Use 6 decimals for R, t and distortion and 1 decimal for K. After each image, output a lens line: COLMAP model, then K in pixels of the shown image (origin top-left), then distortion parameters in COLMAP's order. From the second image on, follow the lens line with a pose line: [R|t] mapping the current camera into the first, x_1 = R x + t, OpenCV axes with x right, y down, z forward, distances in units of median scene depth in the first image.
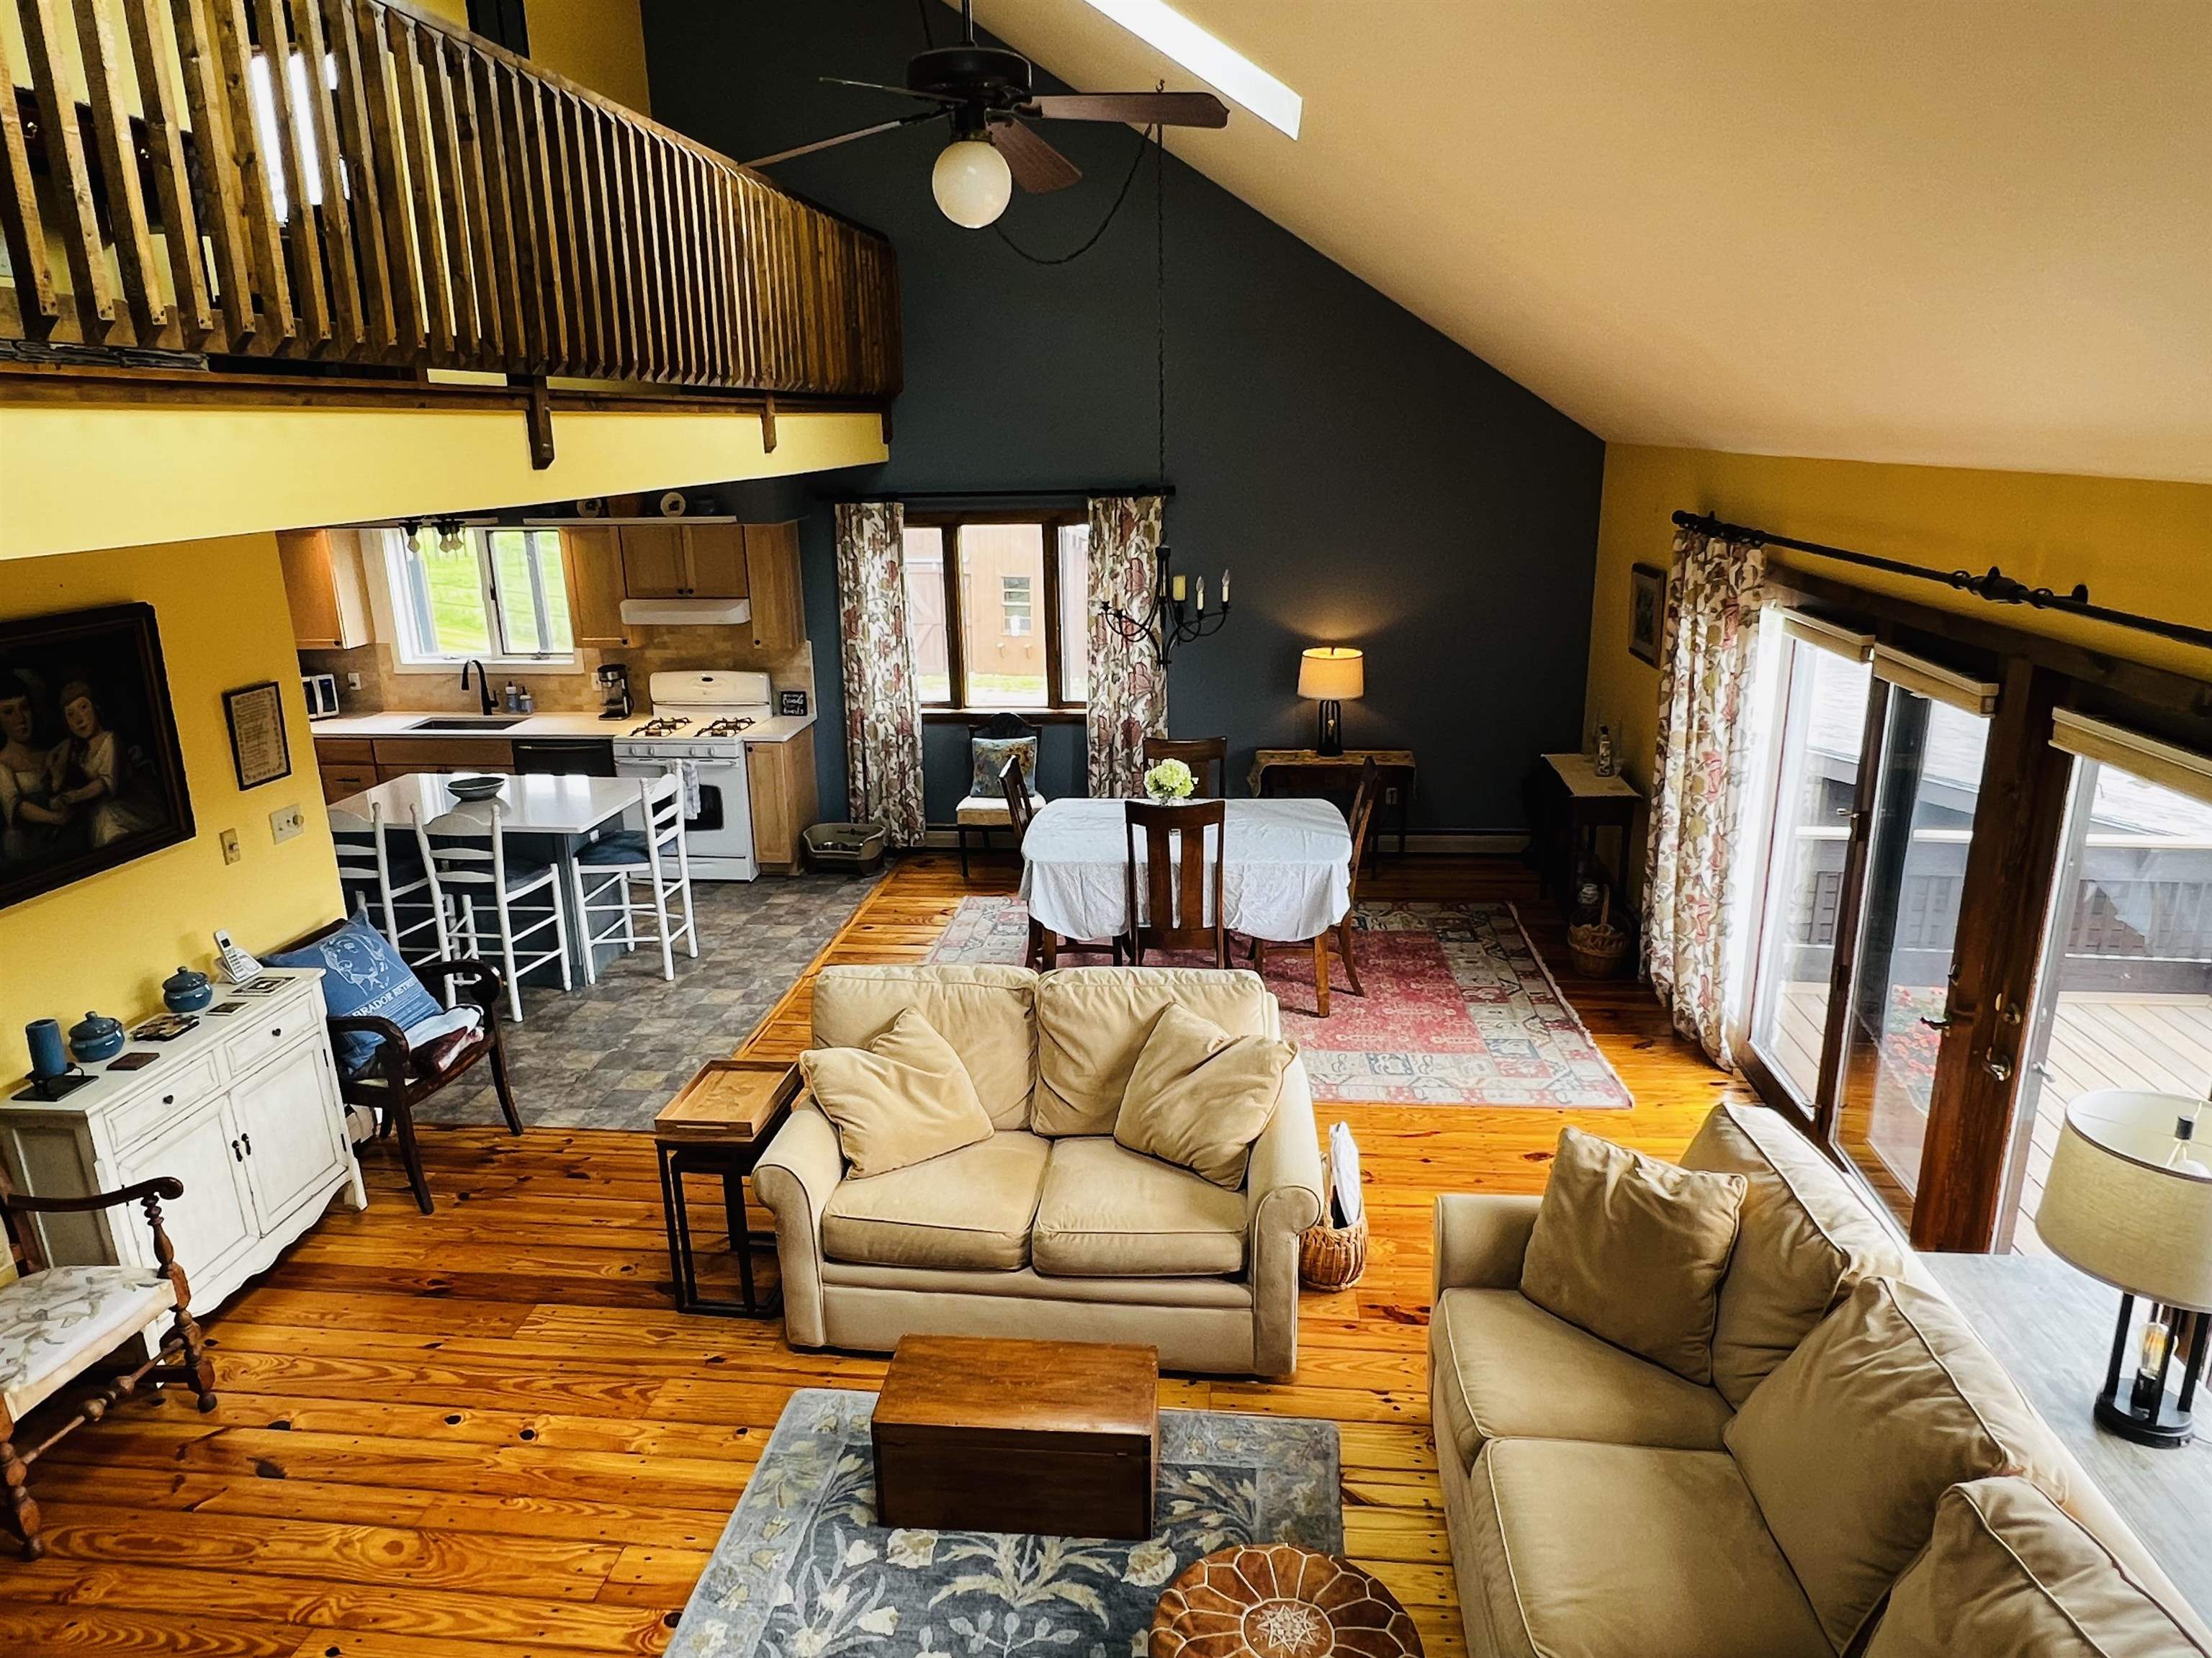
lens RADIAL K [[1378.2, 0, 1094.1], [0, 1378.2, 816.3], [0, 0, 1]] dist [0.001814, -0.002535]
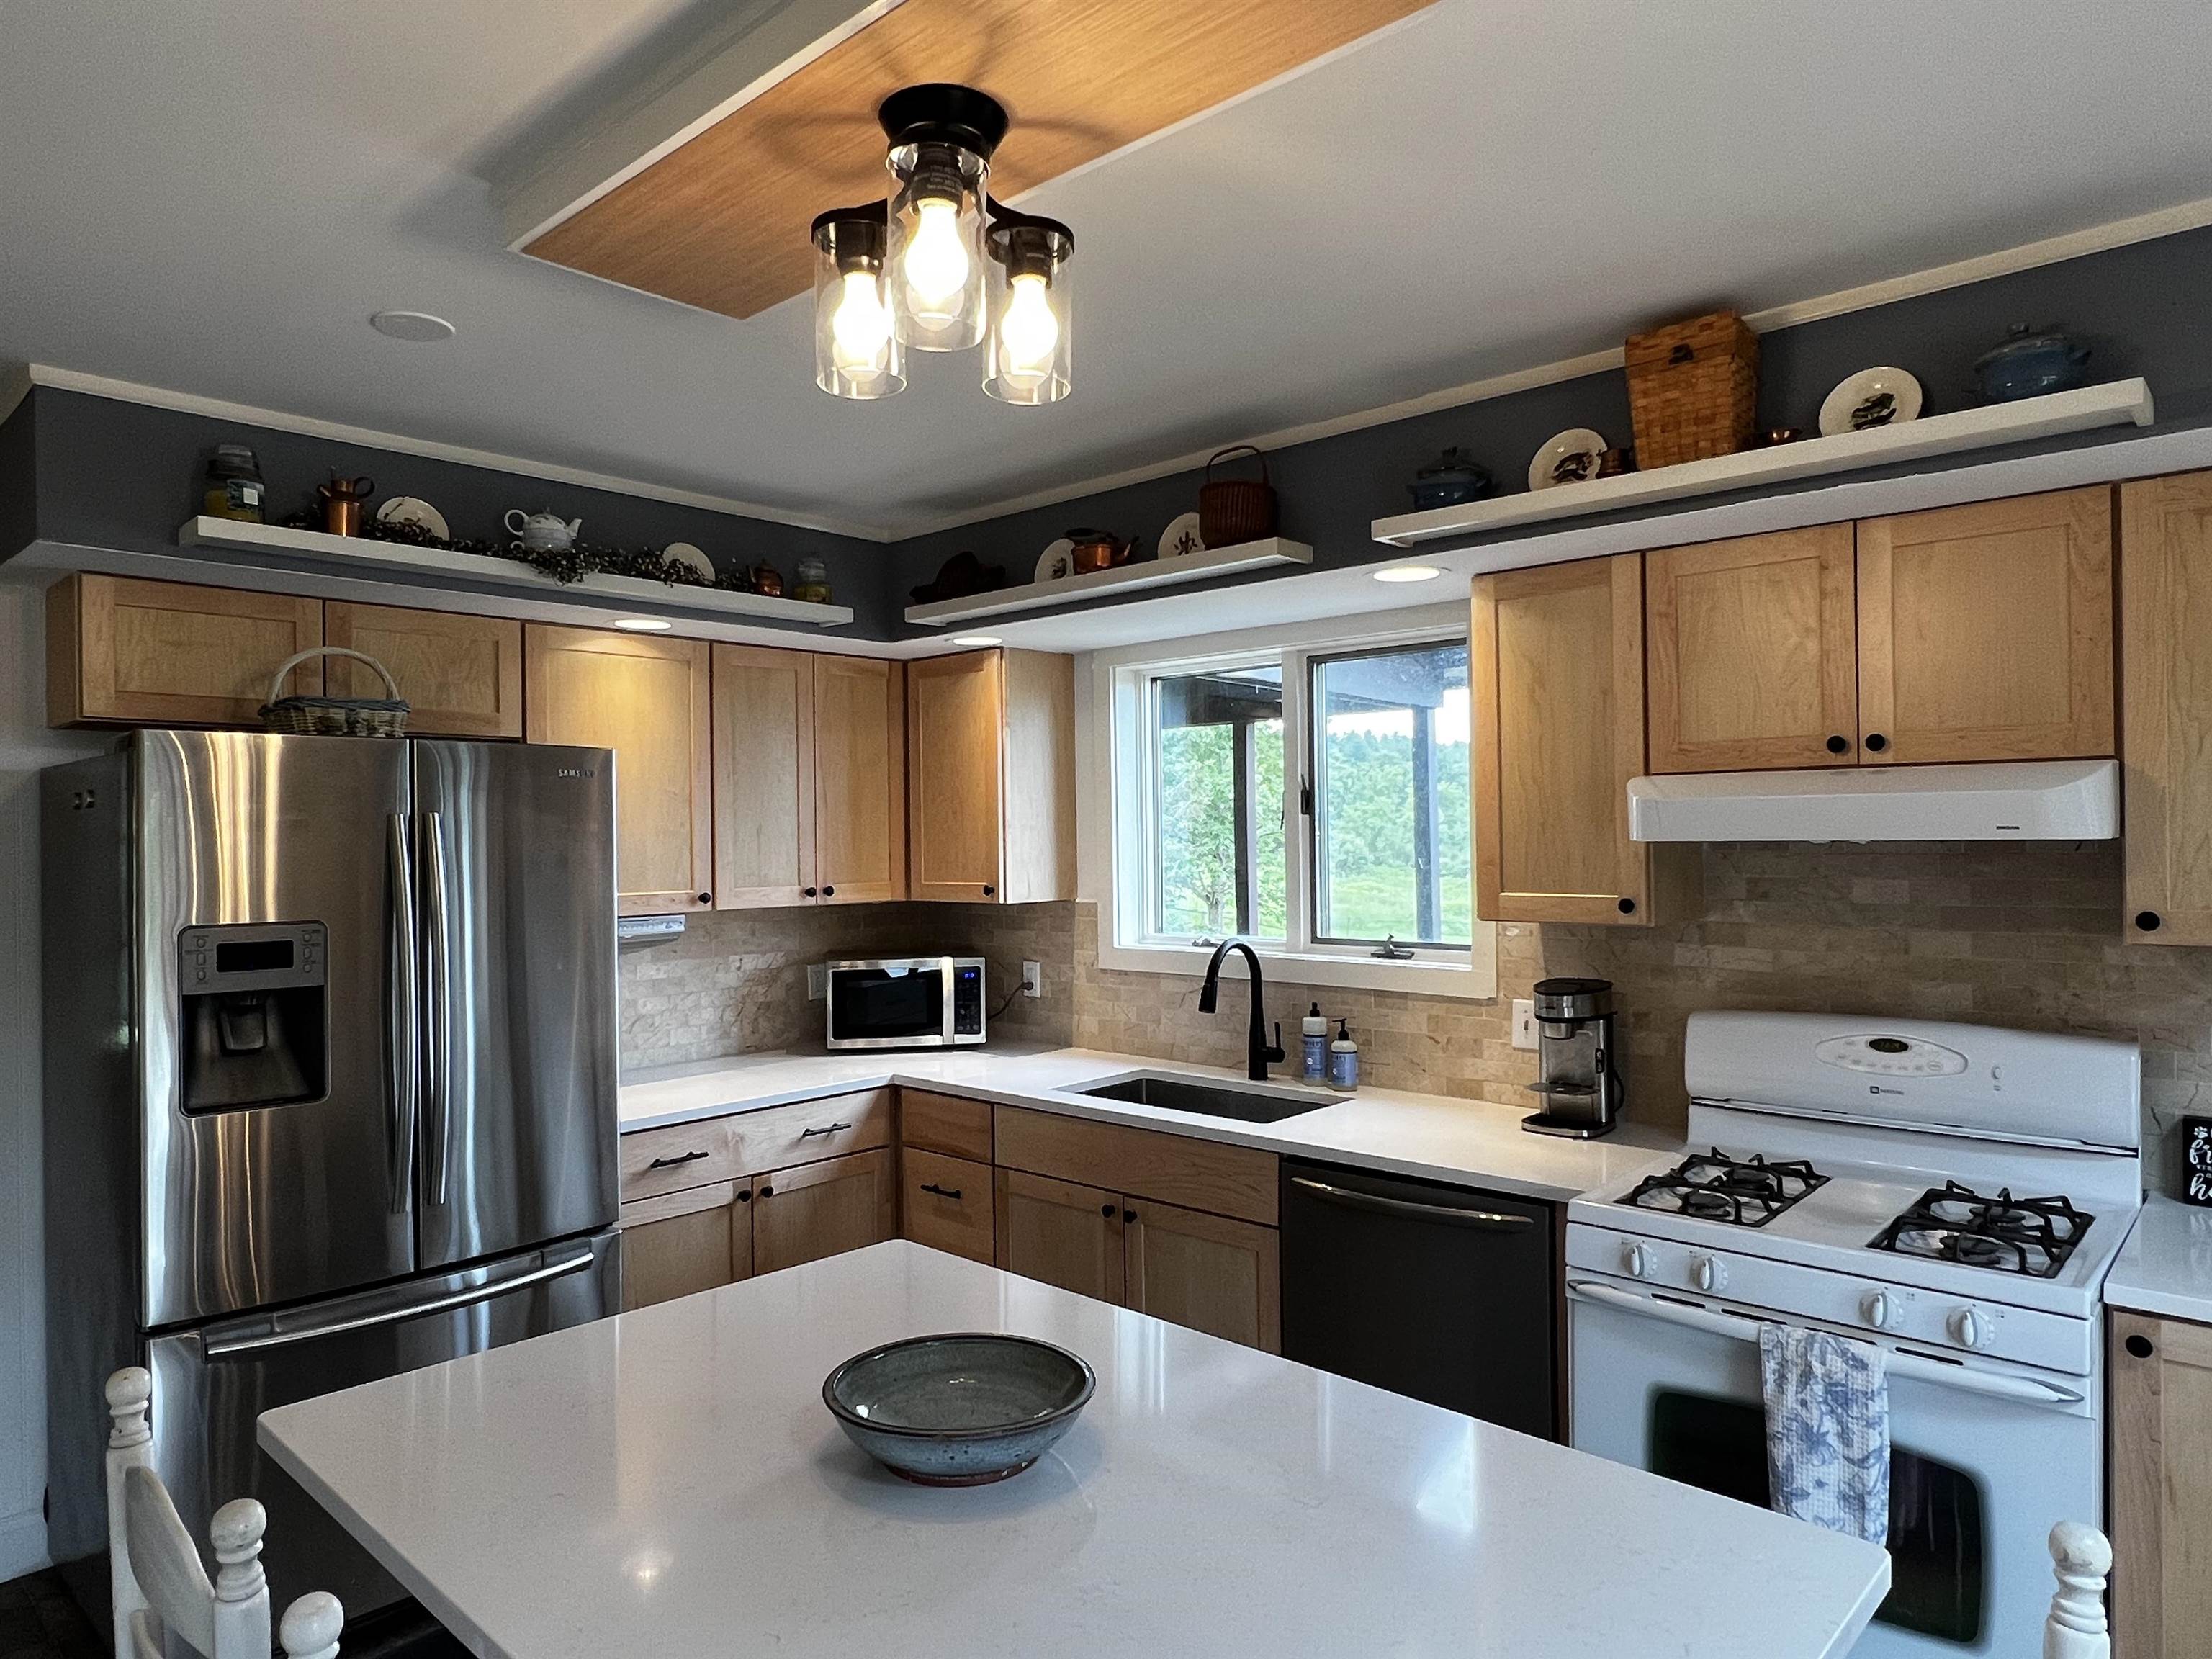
lens RADIAL K [[1378.3, 0, 1094.0], [0, 1378.3, 838.3], [0, 0, 1]] dist [0.001814, -0.002535]
pose [[0.805563, 0.011122, -0.592406, -0.237416], [-0.164451, 0.964739, -0.205510, -0.051018], [0.569232, 0.262972, 0.778987, 0.637610]]
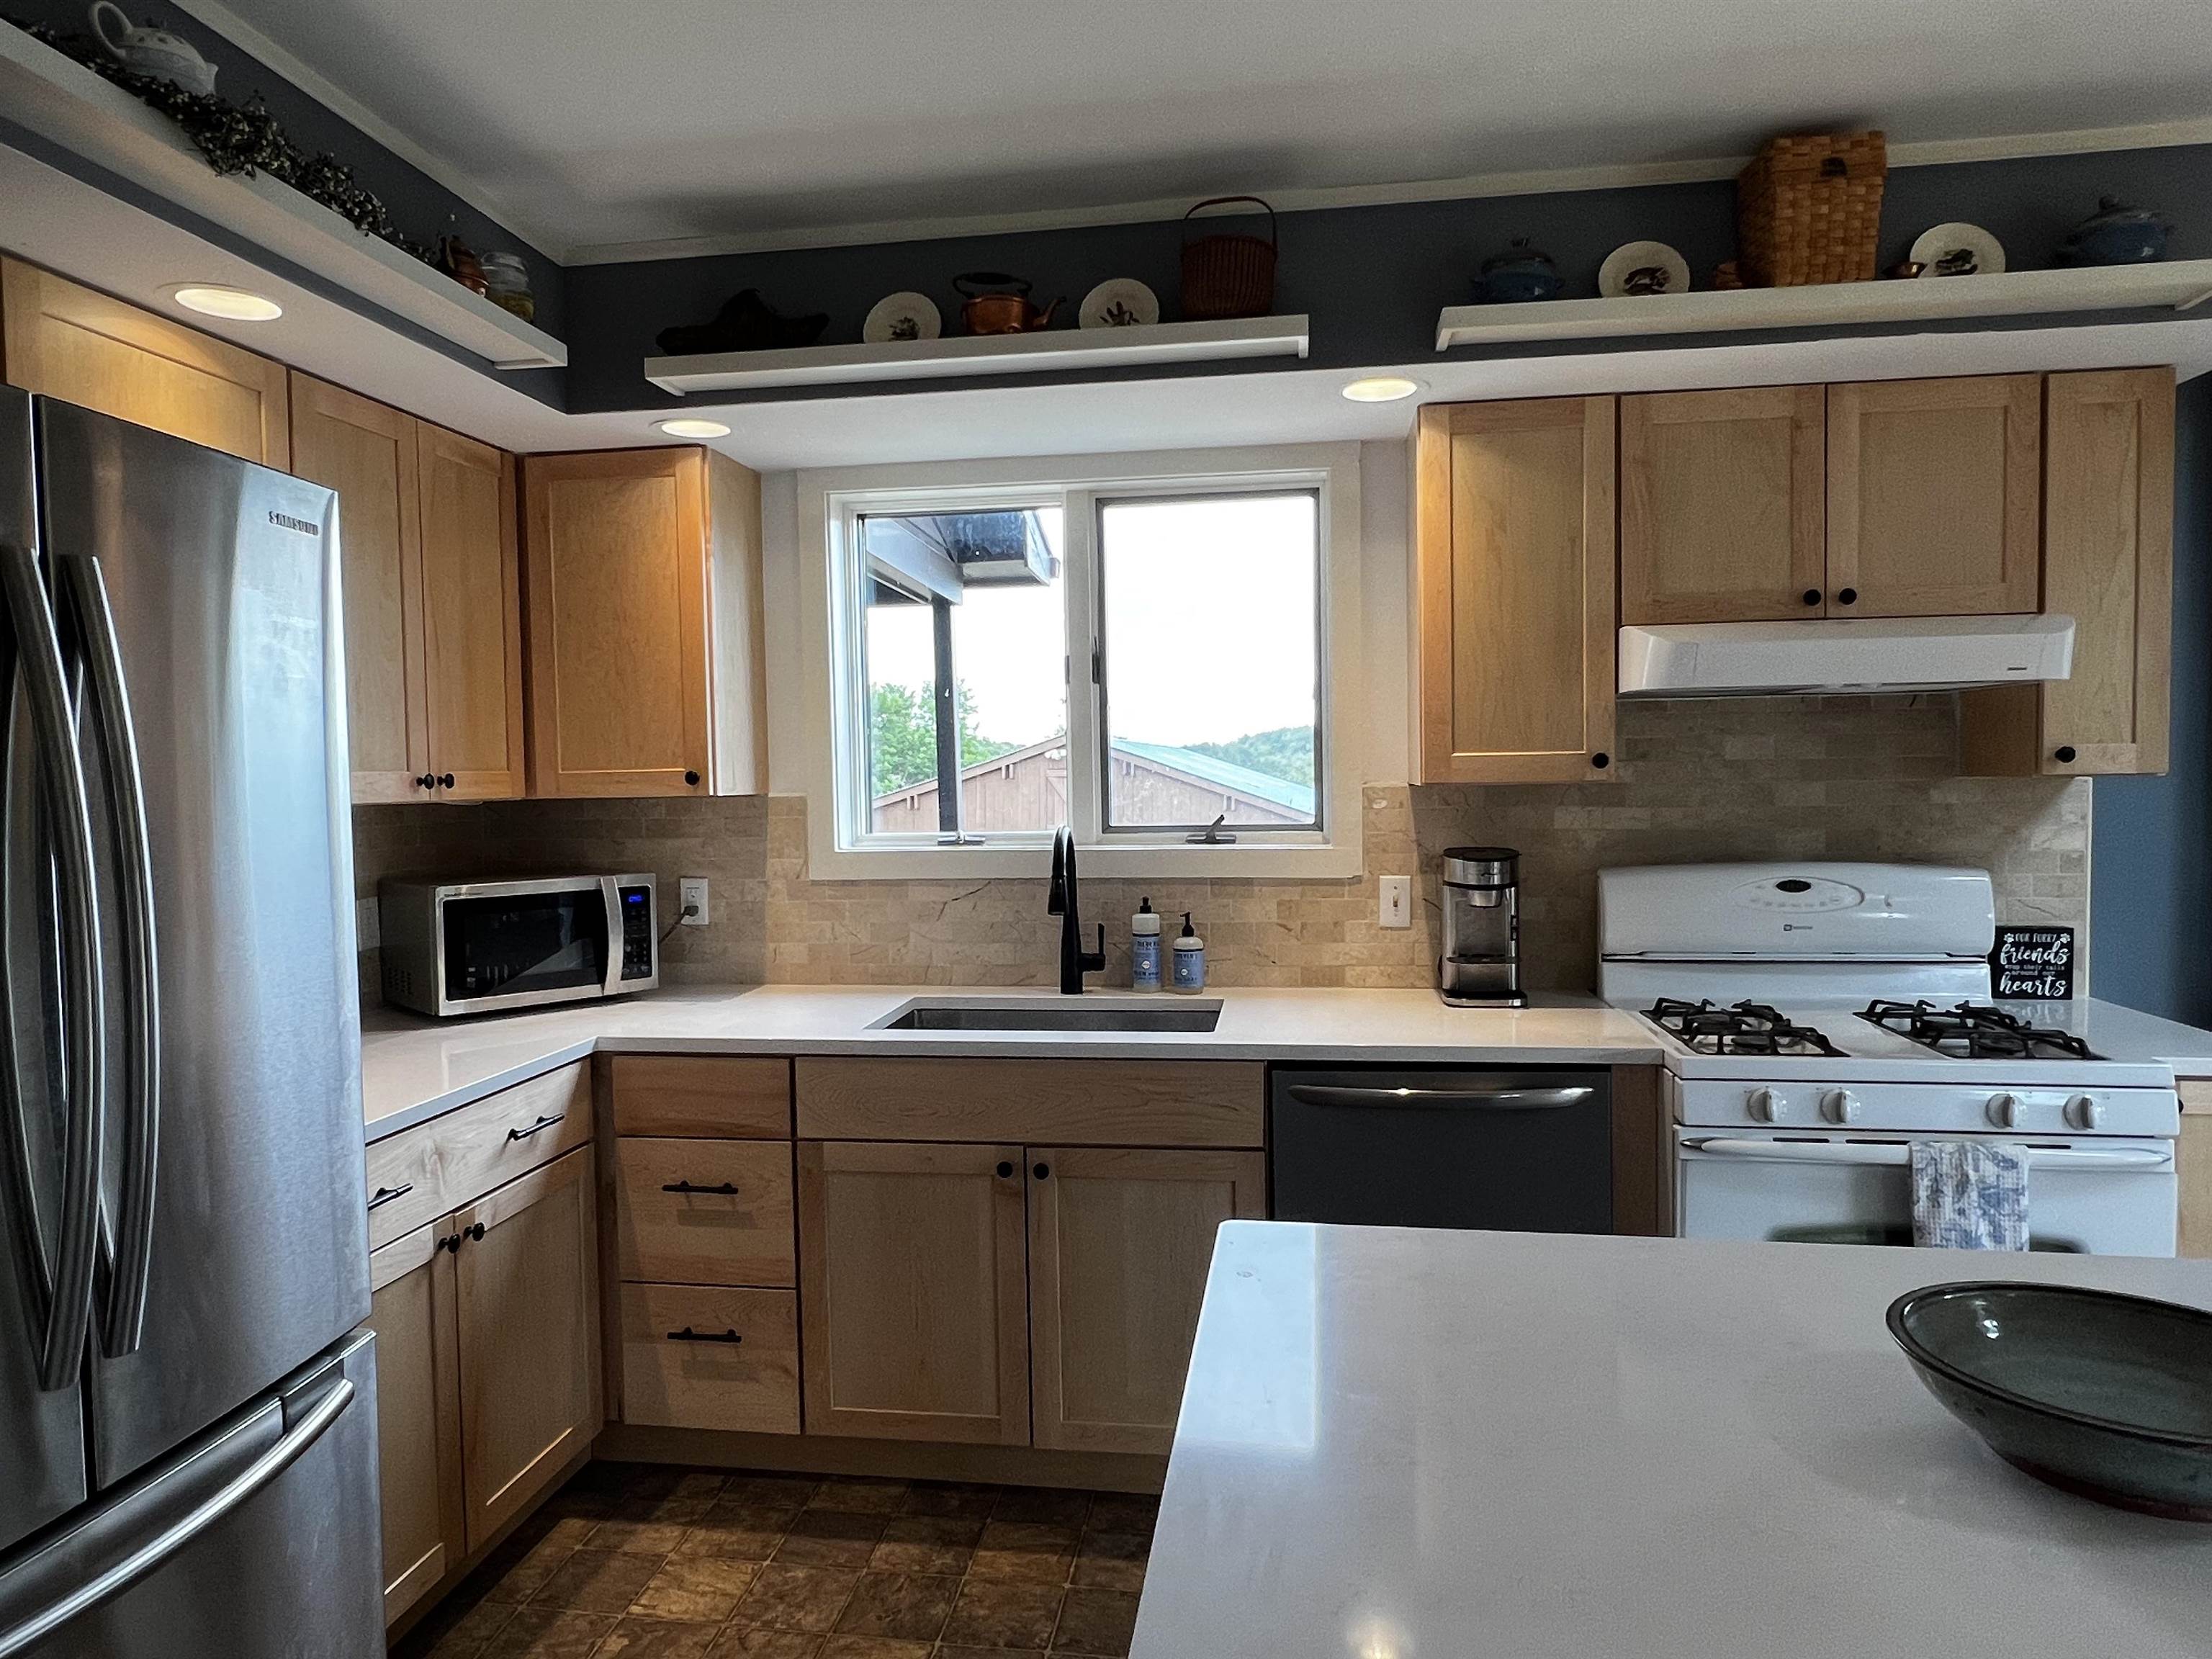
lens RADIAL K [[1378.3, 0, 1097.3], [0, 1378.3, 839.5], [0, 0, 1]] dist [0.001814, -0.002535]
pose [[0.999423, 0.004544, -0.033648, -0.428142], [-0.011993, 0.974367, -0.224645, -0.033407], [0.031765, 0.224919, 0.973860, 0.657792]]
